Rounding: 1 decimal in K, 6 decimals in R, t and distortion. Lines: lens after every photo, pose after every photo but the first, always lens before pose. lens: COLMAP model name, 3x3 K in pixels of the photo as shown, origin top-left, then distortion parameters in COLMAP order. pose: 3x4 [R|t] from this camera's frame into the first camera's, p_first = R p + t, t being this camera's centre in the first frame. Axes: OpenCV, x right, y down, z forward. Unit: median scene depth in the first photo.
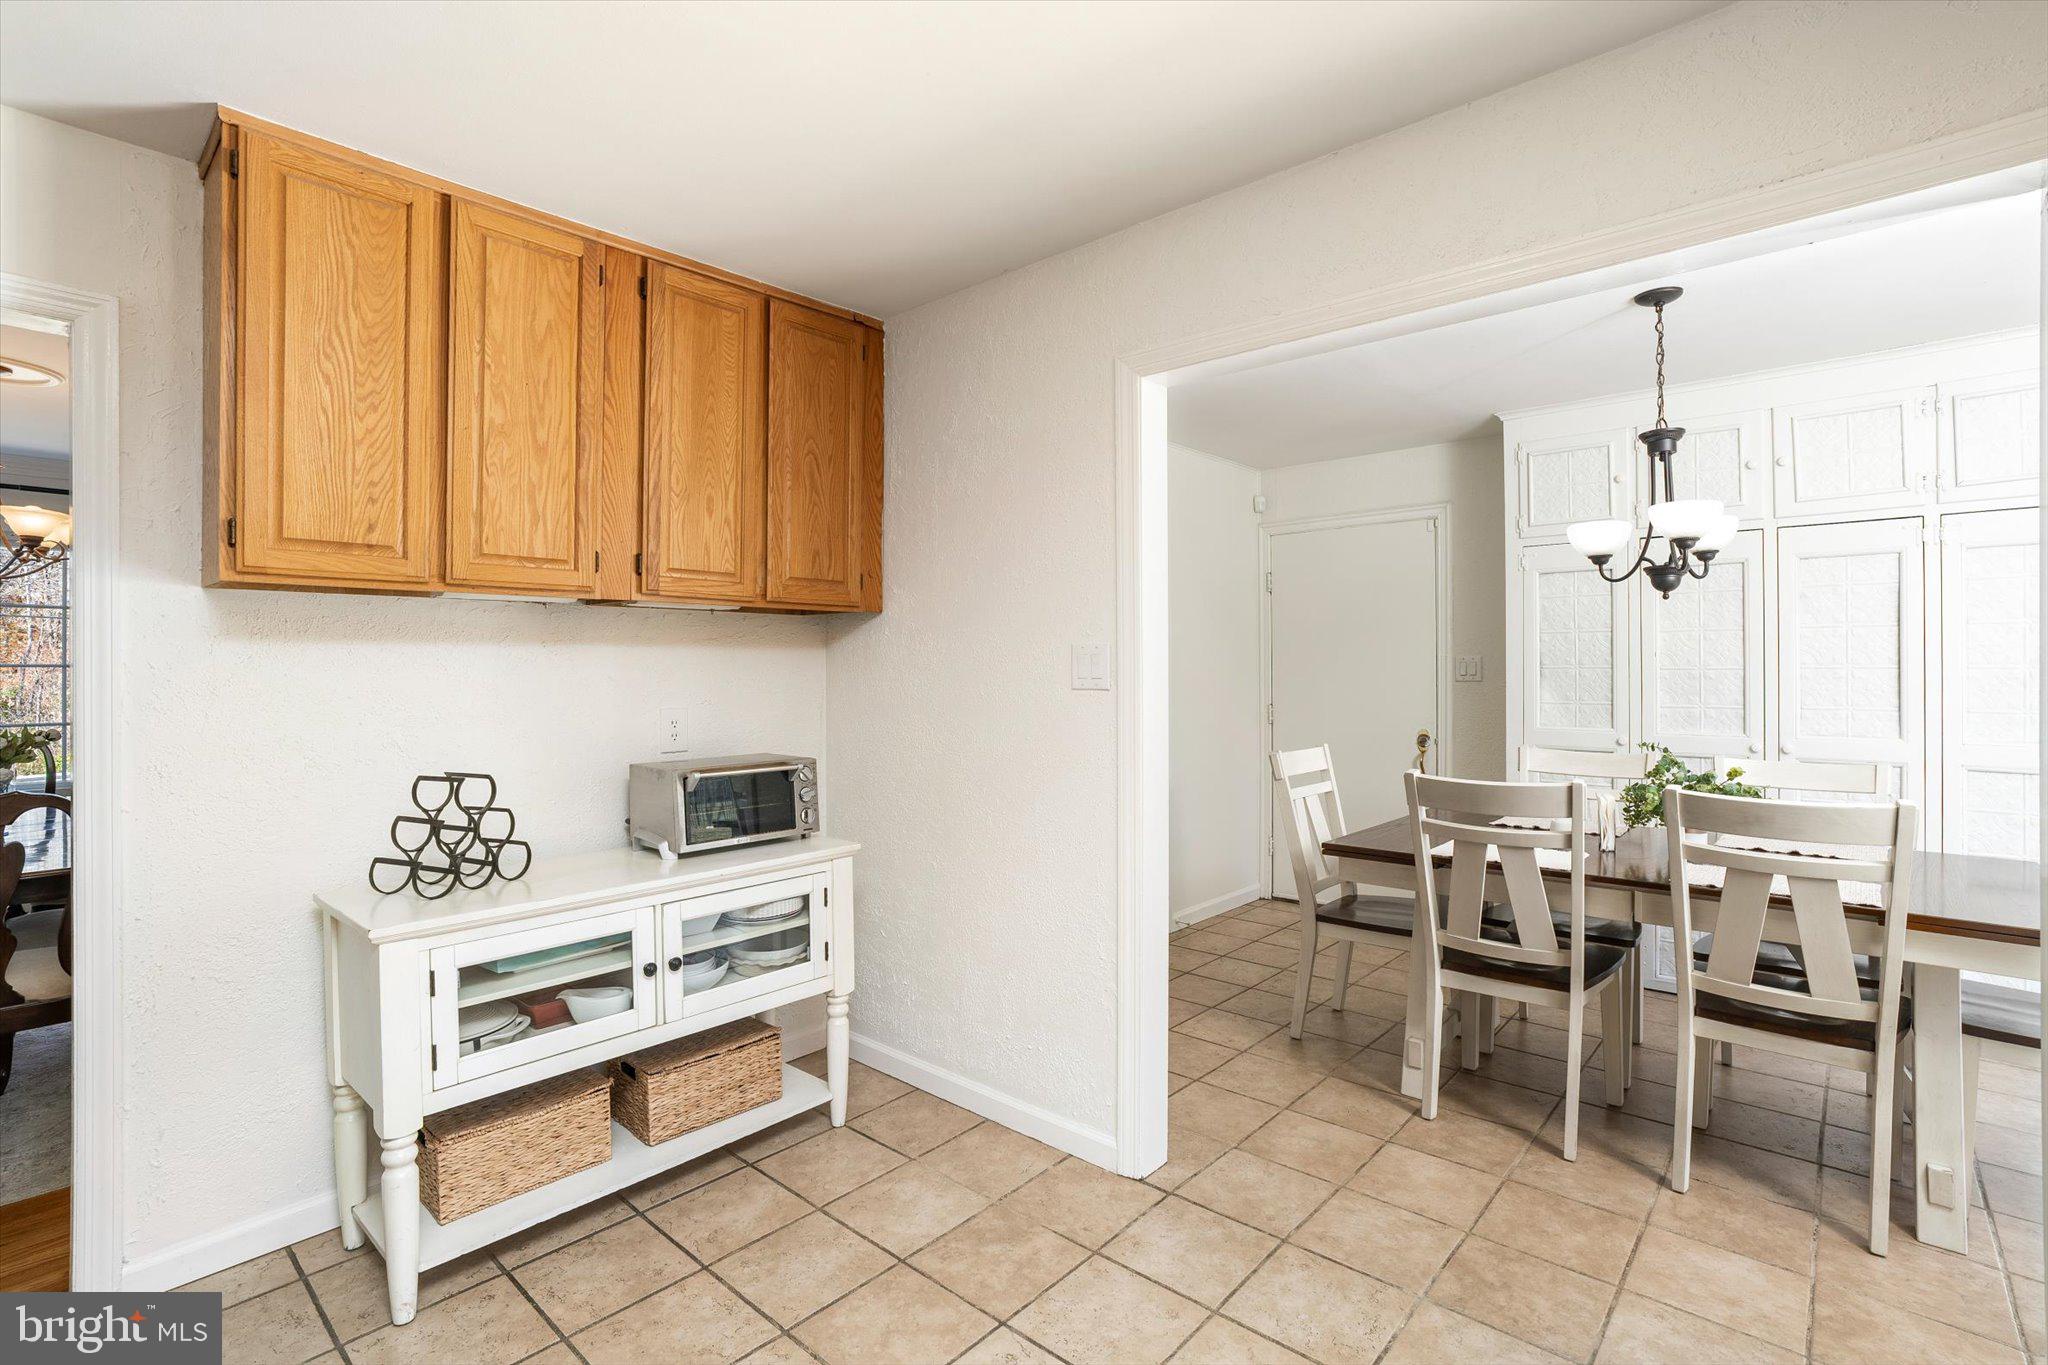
lens RADIAL K [[992.2, 0, 1015.8], [0, 992.2, 673.0], [0, 0, 1]] dist [-0.062105, 0.031628]
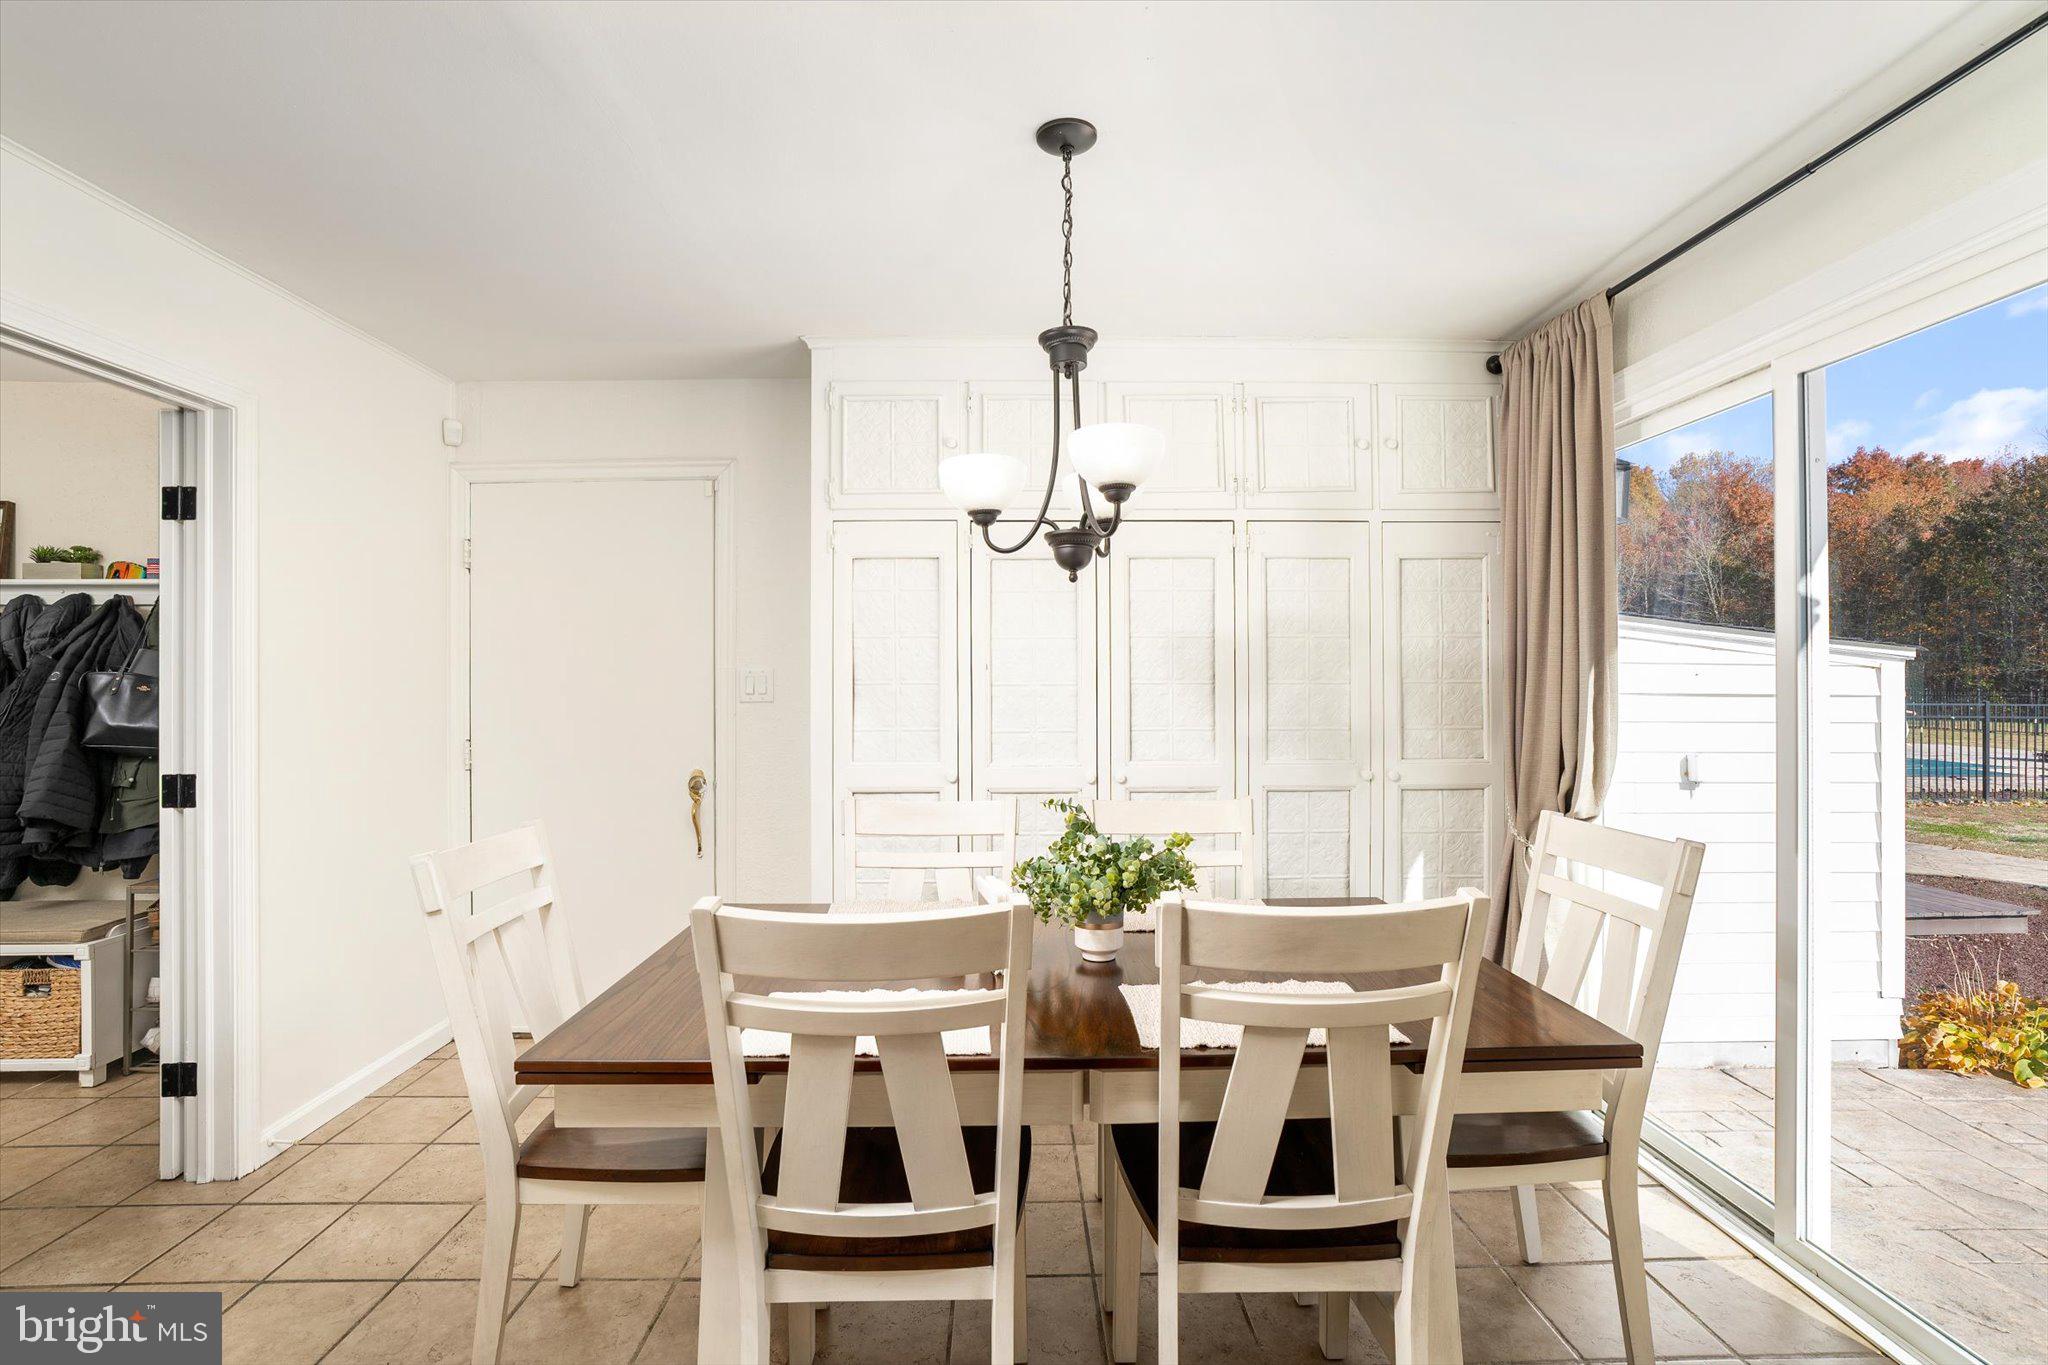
lens RADIAL K [[947.1, 0, 1027.3], [0, 947.1, 665.4], [0, 0, 1]] dist [-0.067466, 0.025147]
pose [[0.731643, 0.012474, 0.681574, 0.199701], [0.004916, 0.999710, -0.023574, -0.003280], [-0.681670, 0.020599, 0.731370, 0.538539]]
